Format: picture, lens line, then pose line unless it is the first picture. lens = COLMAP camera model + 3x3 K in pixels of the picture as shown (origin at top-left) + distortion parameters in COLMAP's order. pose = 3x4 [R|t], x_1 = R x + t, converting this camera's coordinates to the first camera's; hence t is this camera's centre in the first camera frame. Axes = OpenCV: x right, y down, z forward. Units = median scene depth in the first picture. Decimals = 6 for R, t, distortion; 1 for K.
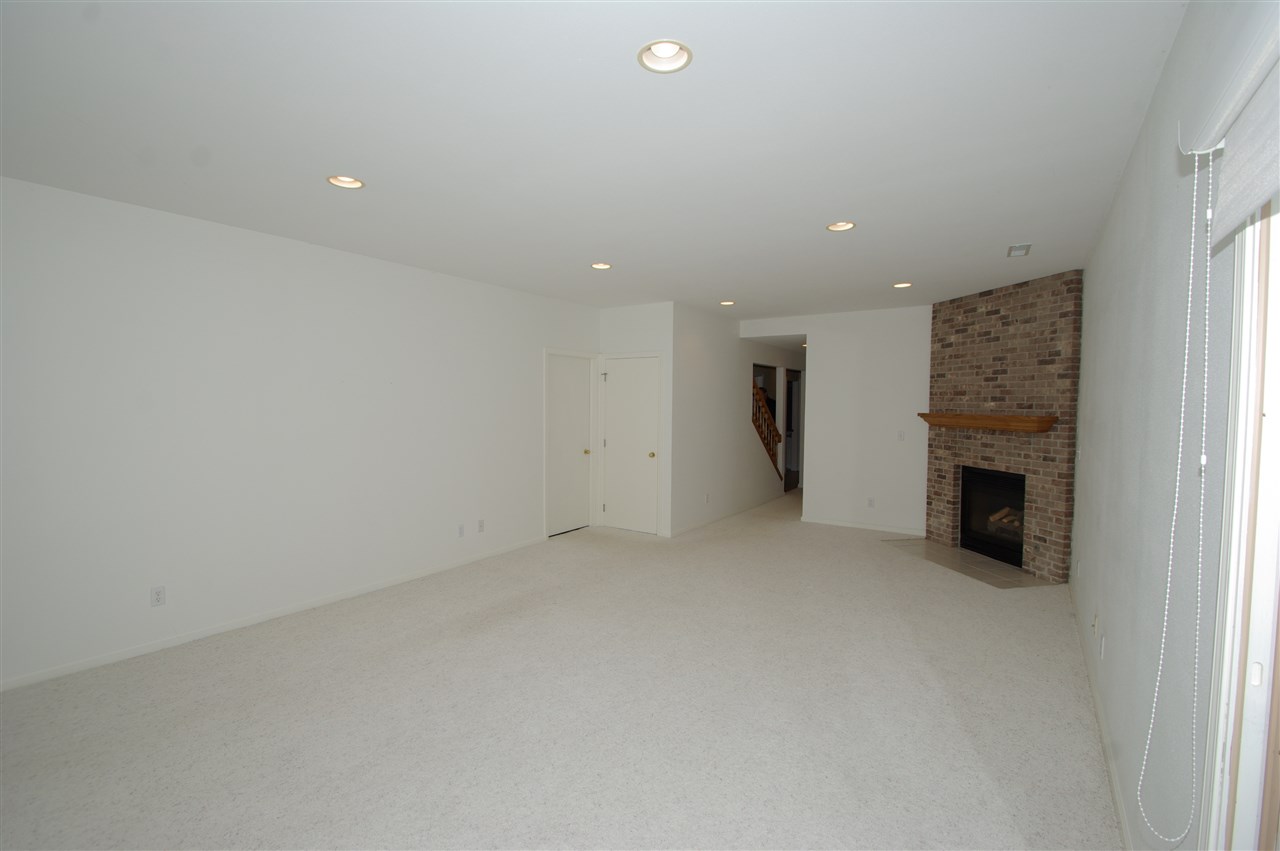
lens RADIAL K [[564.2, 0, 642.0], [0, 564.2, 426.0], [0, 0, 1]] dist [0.008212, -0.013086]
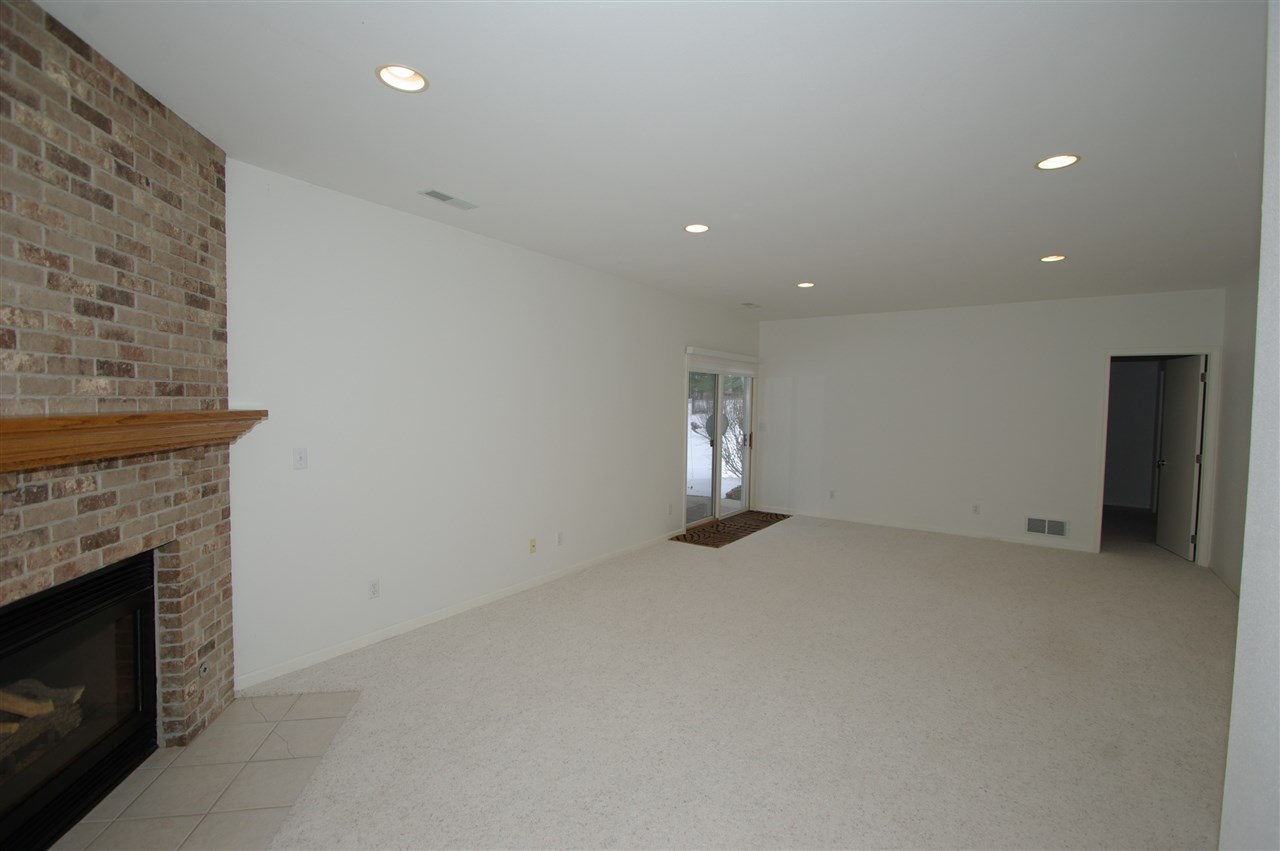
lens RADIAL K [[564.2, 0, 642.0], [0, 564.2, 426.0], [0, 0, 1]] dist [0.008212, -0.013086]
pose [[-0.999514, -0.024931, 0.018709, 0.281630], [-0.023271, 0.996174, 0.084240, -0.050270], [-0.020737, 0.083764, -0.996270, 1.374021]]
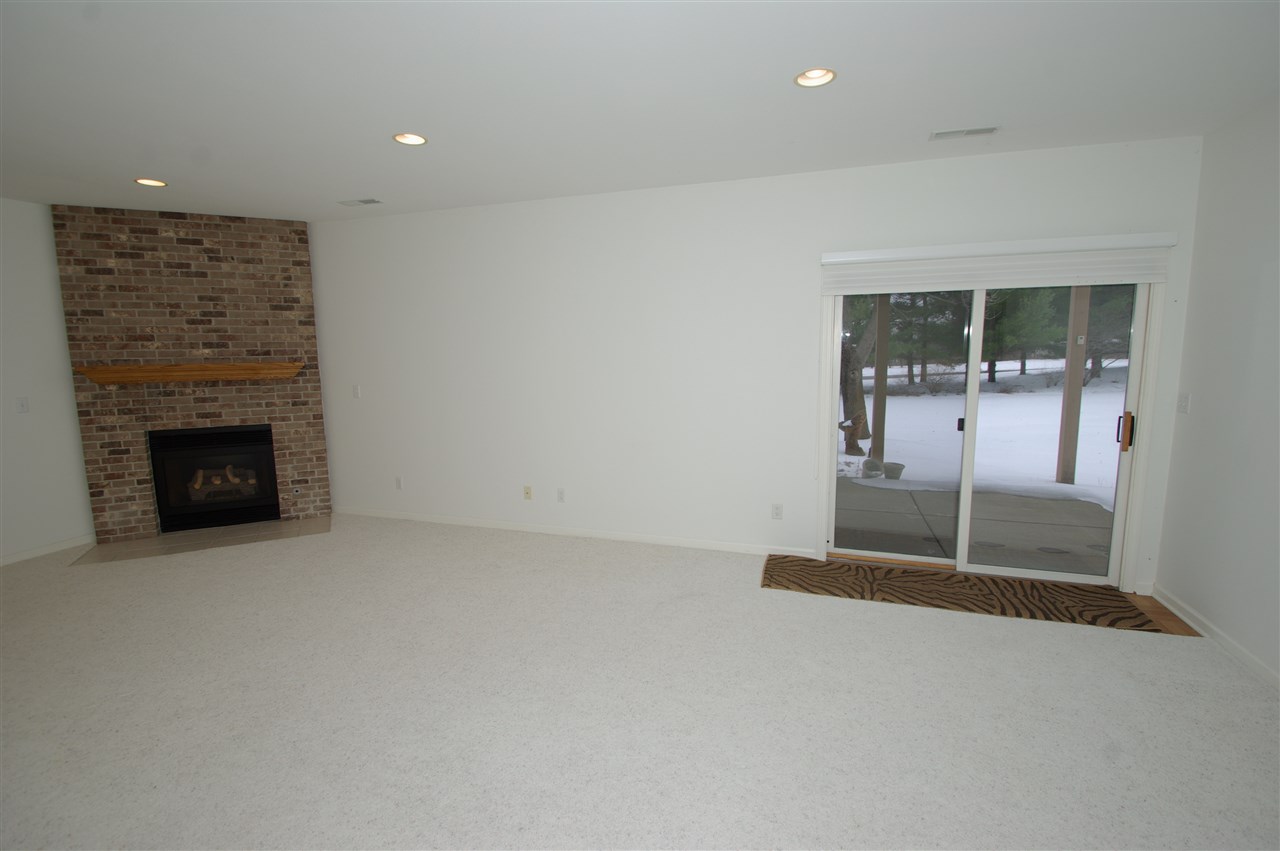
lens RADIAL K [[564.2, 0, 642.0], [0, 564.2, 426.0], [0, 0, 1]] dist [0.008212, -0.013086]
pose [[-0.263784, -0.126902, 0.956198, -0.400404], [0.054000, 0.987811, 0.145994, -0.016338], [-0.963069, 0.090146, -0.253716, 0.601695]]
